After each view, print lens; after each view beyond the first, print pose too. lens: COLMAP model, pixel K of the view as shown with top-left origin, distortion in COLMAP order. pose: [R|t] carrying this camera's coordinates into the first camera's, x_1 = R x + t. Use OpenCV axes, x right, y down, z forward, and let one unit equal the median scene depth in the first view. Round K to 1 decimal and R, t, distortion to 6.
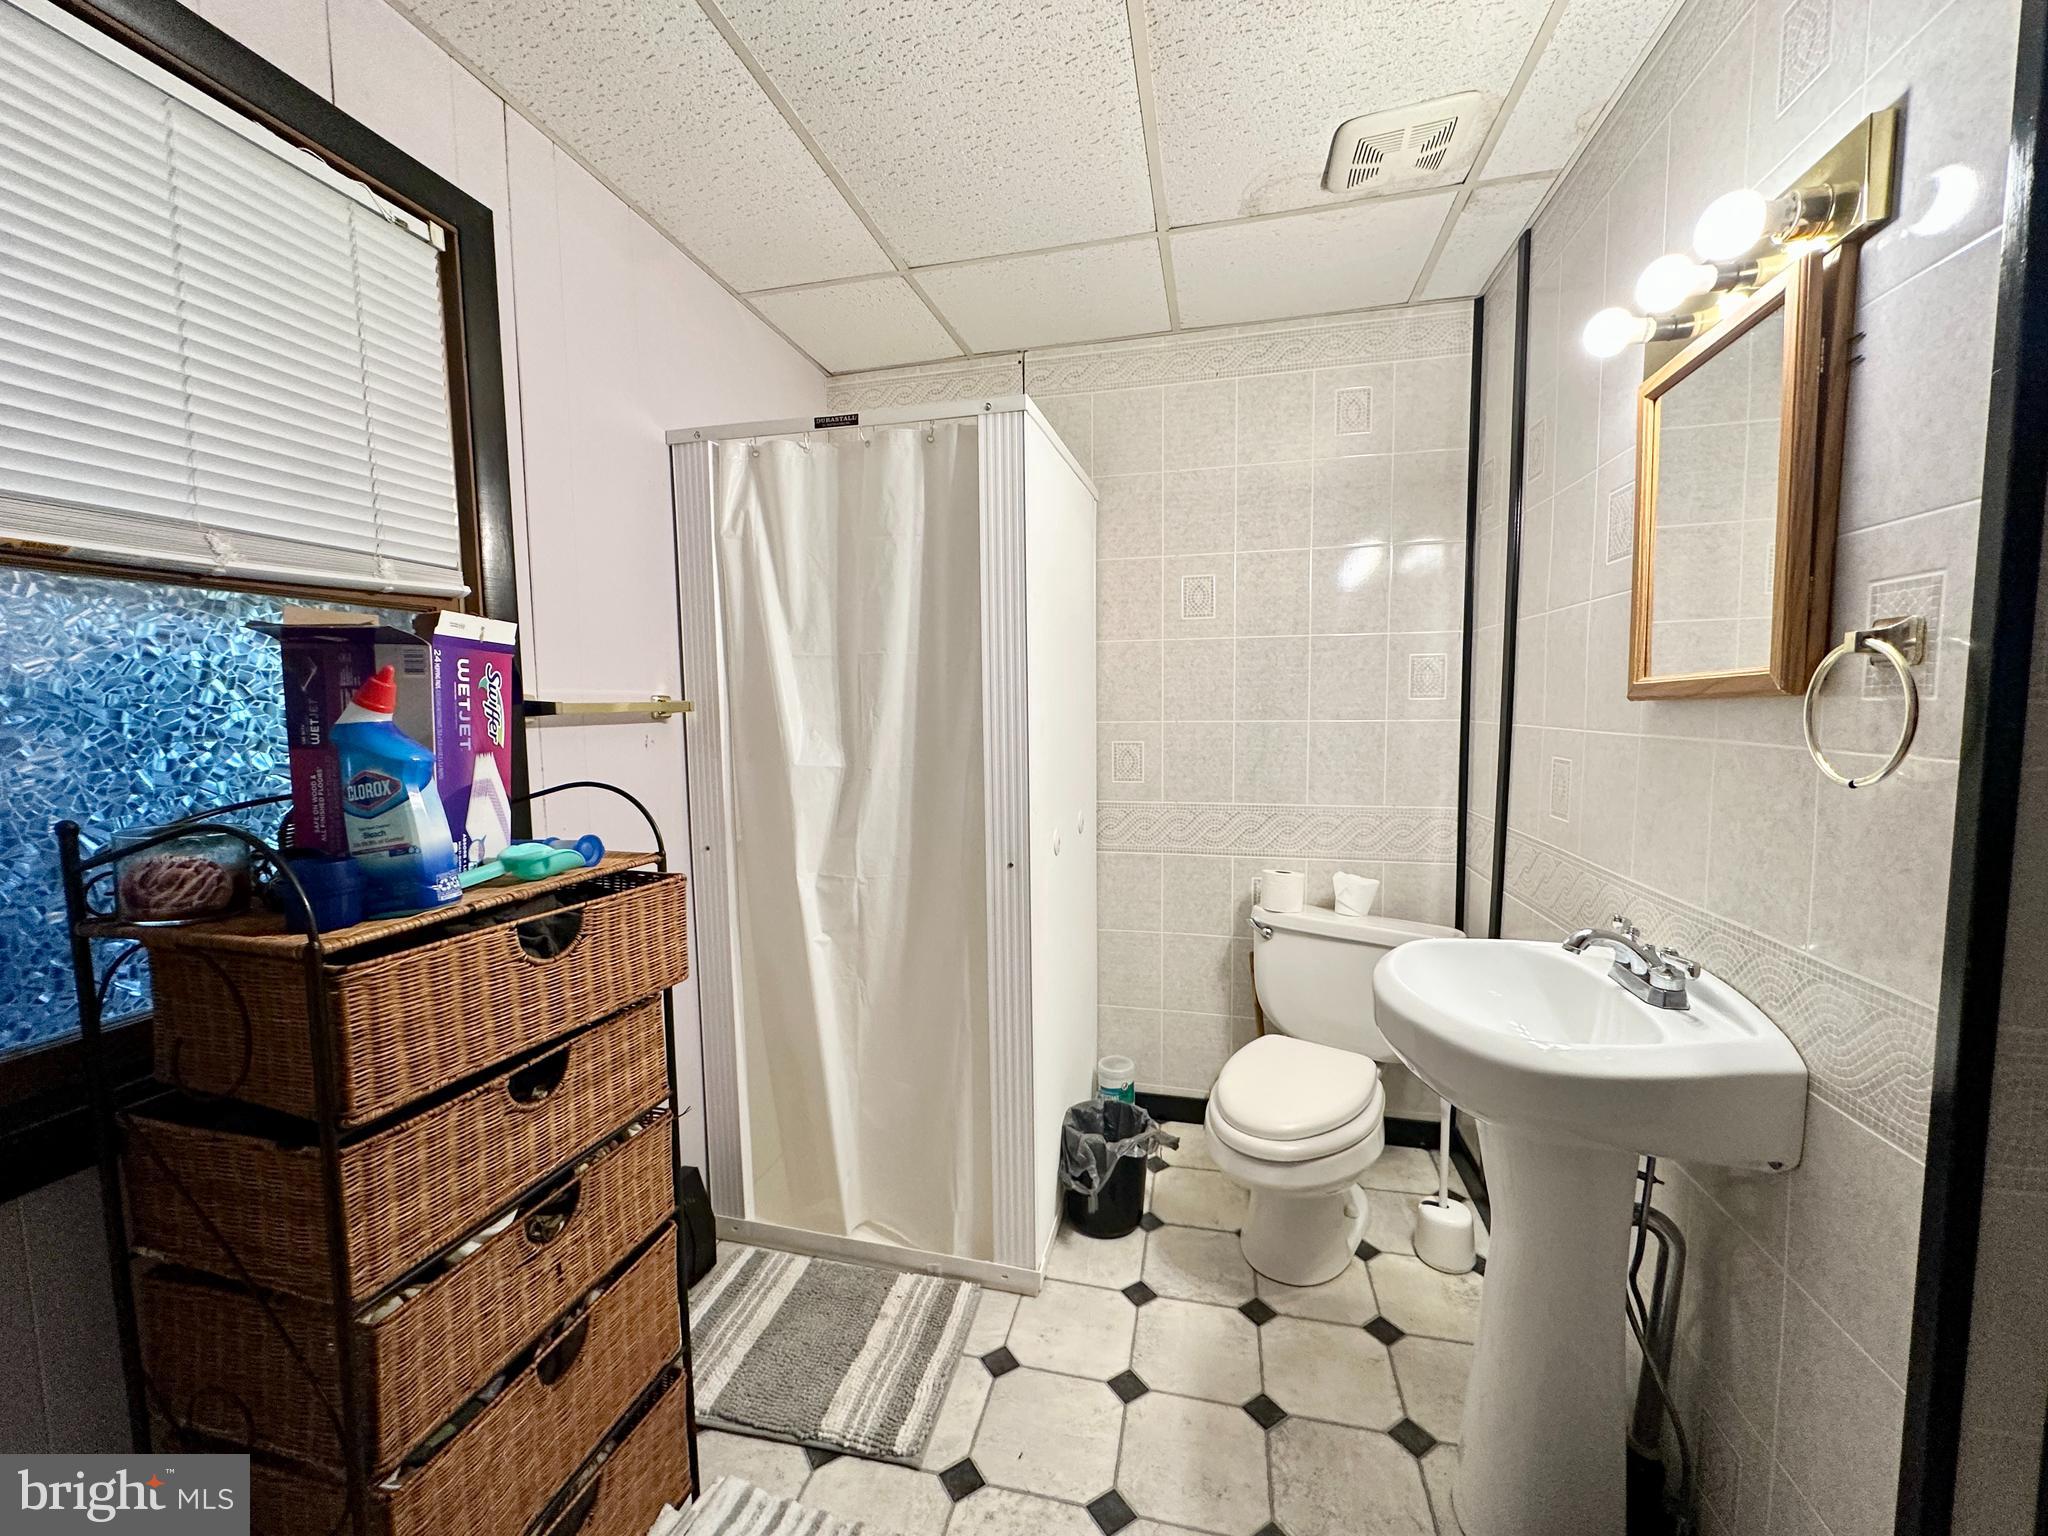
lens RADIAL K [[820.2, 0, 1022.0], [0, 820.2, 769.4], [0, 0, 1]] dist [-0.005349, 0.001020]
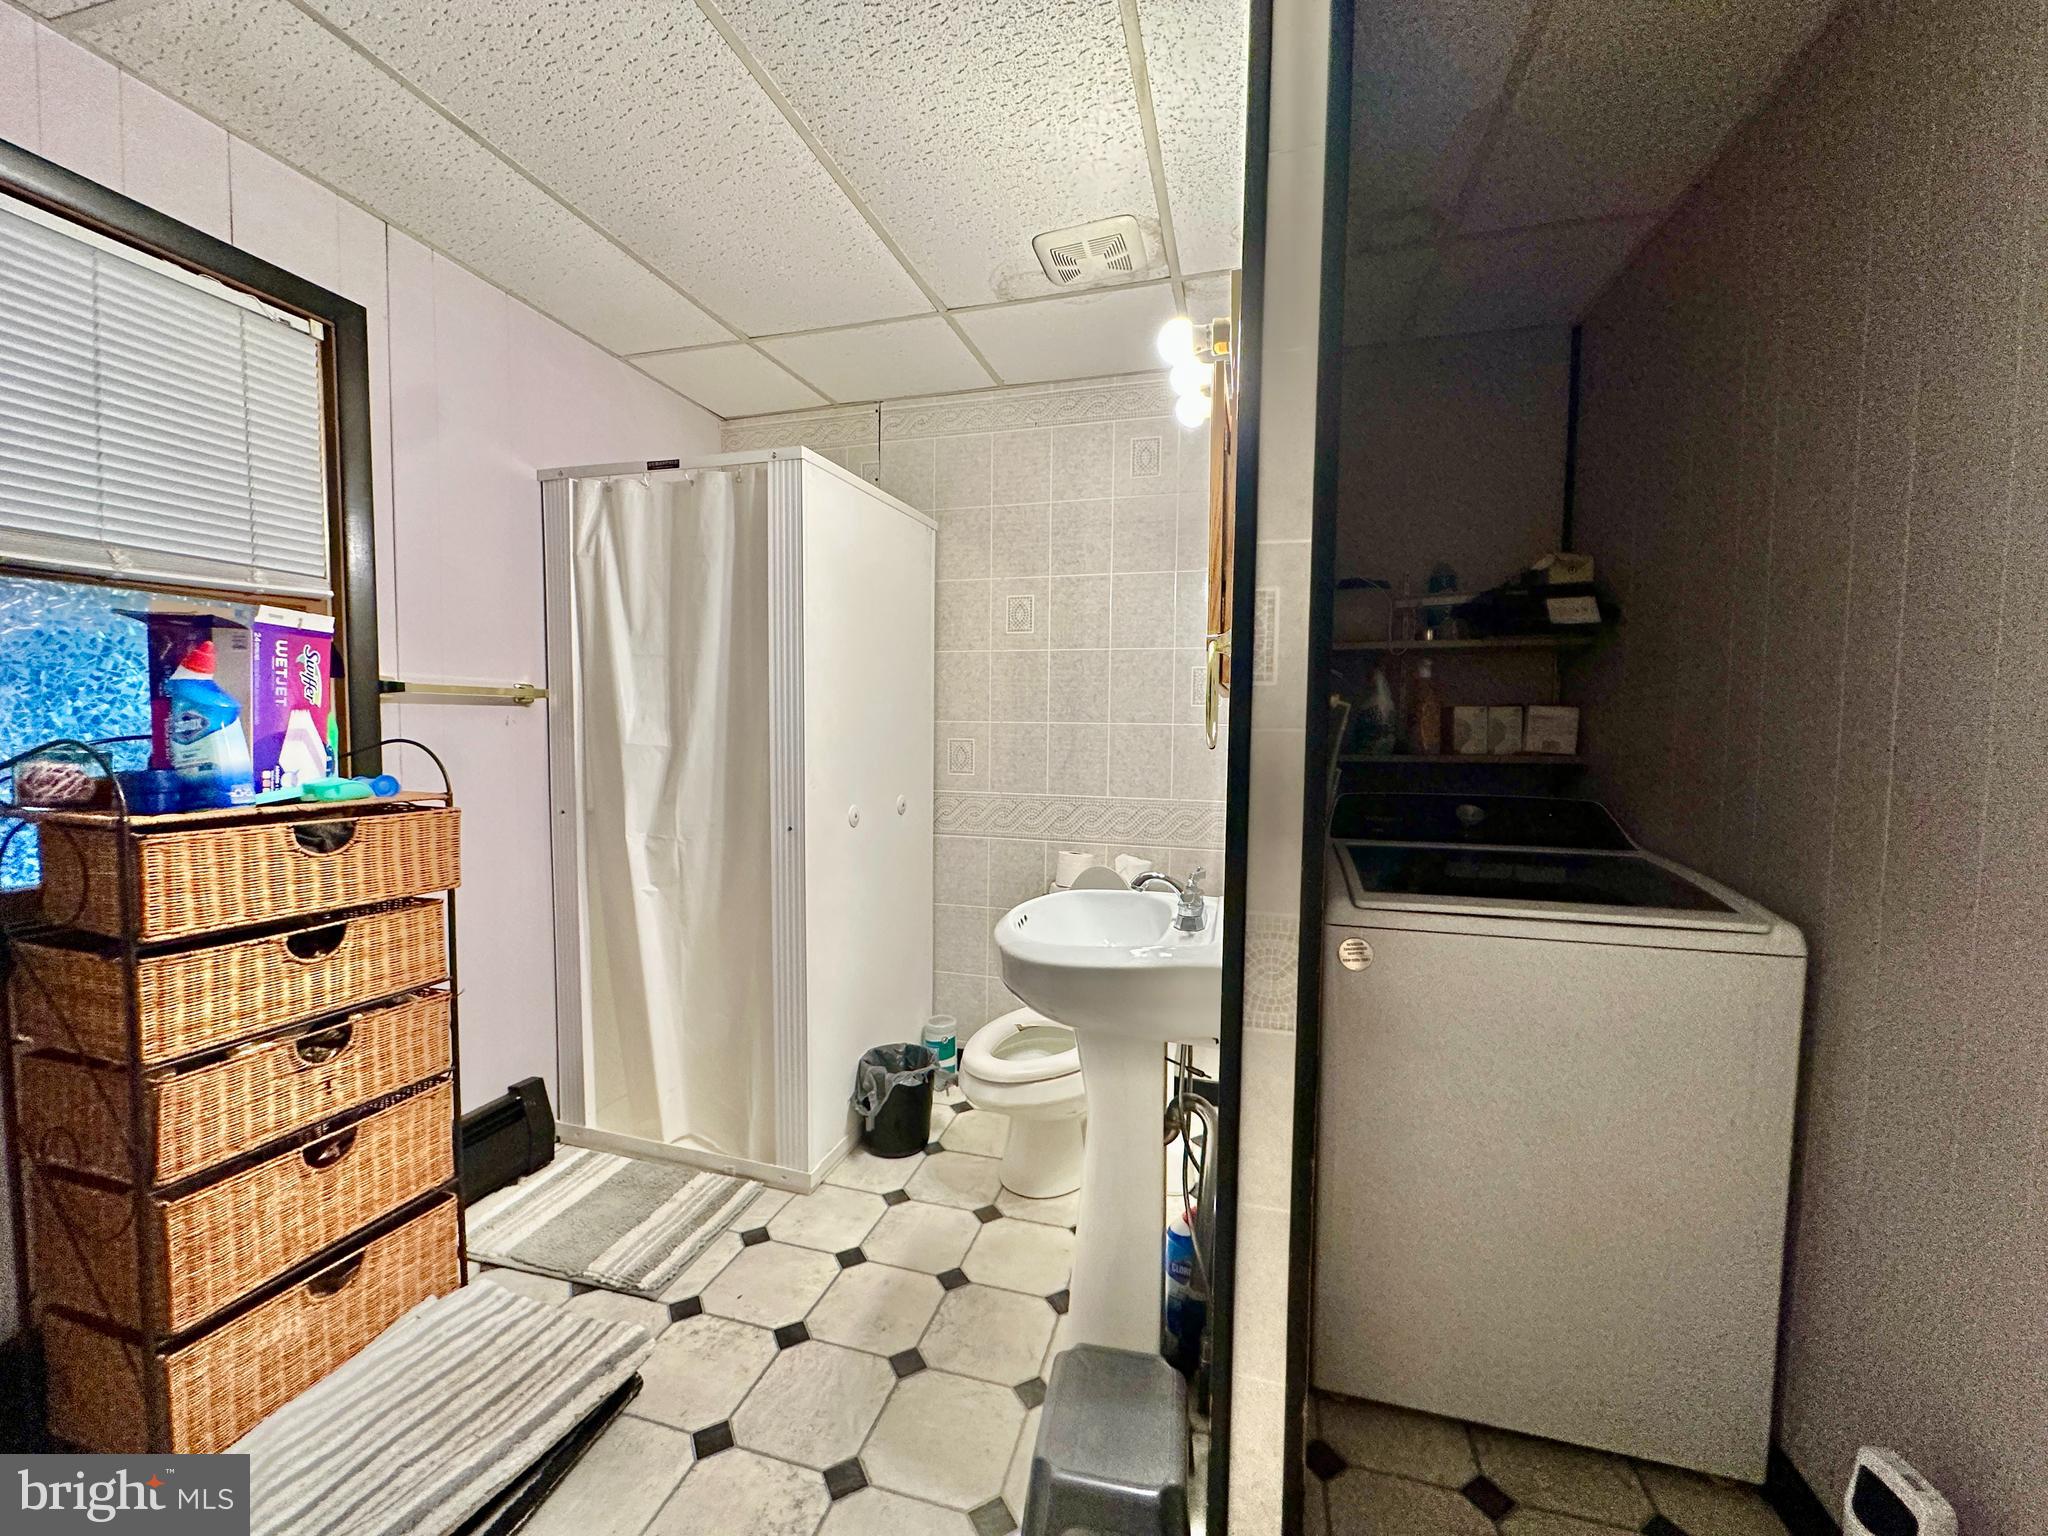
lens RADIAL K [[817.6, 0, 1022.0], [0, 817.6, 768.7], [0, 0, 1]] dist [-0.003915, 0.000789]
pose [[0.998917, 0.025833, -0.038691, 0.505579], [-0.026835, 0.999312, -0.025617, 0.067827], [0.038003, 0.026628, 0.998923, -0.267466]]
